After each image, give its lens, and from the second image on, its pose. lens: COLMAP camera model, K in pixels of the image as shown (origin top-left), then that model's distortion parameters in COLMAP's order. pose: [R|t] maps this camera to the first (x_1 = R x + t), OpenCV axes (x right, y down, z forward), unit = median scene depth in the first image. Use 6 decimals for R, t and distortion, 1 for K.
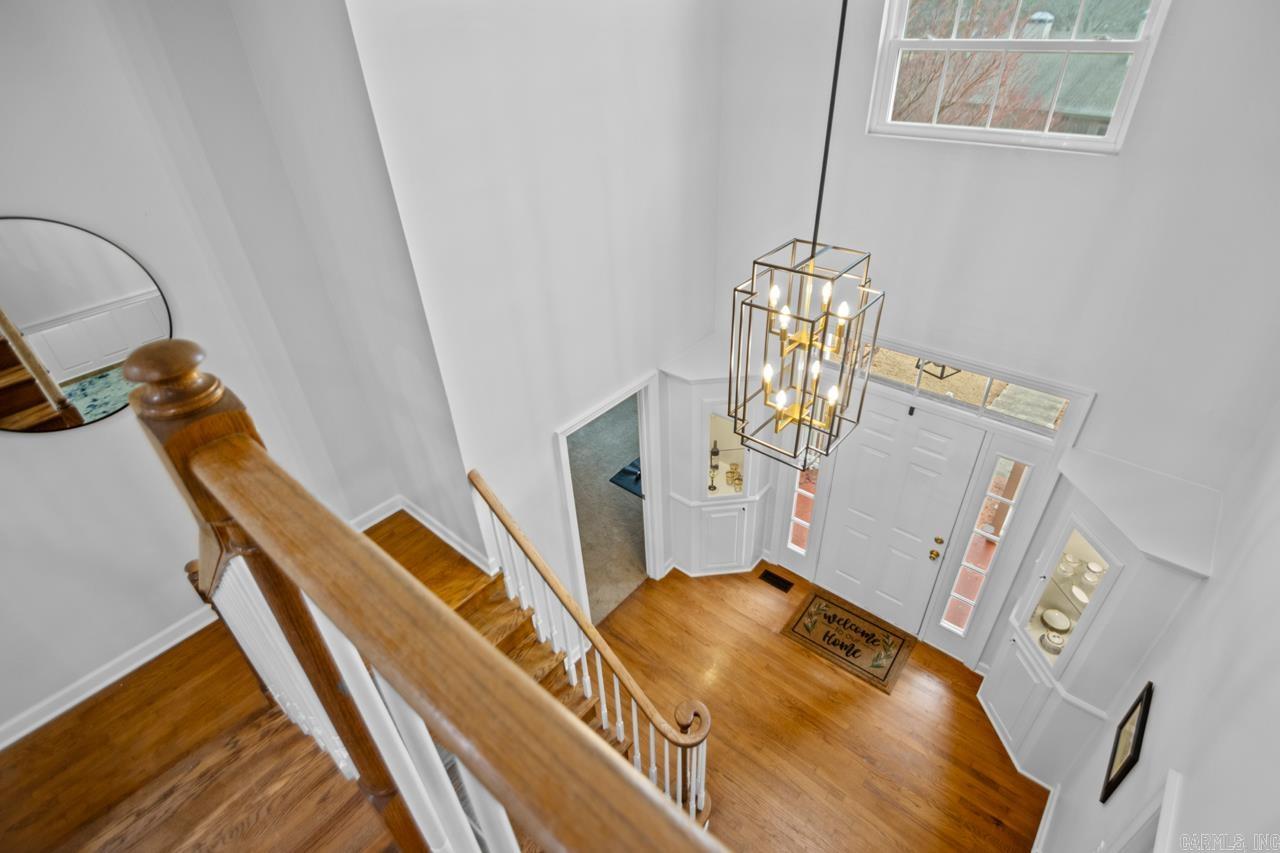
lens RADIAL K [[605.6, 0, 643.6], [0, 605.6, 432.8], [0, 0, 1]] dist [0.016103, -0.017475]
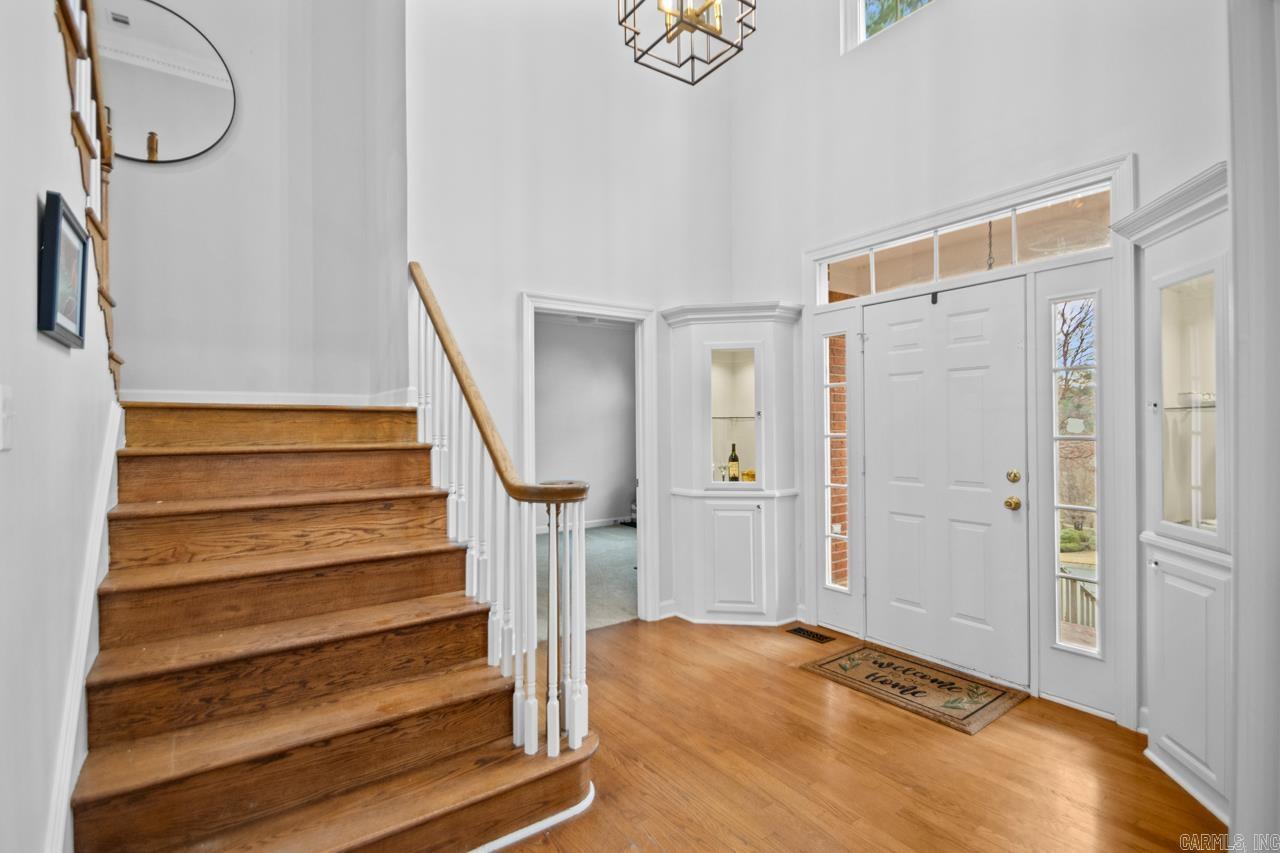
lens RADIAL K [[605.6, 0, 642.7], [0, 605.6, 425.7], [0, 0, 1]] dist [0.016103, -0.017475]
pose [[0.968637, 0.033418, -0.246223, 0.226118], [-0.165429, 0.826114, -0.538673, 0.526058], [0.185407, 0.562511, 0.805733, 0.303879]]
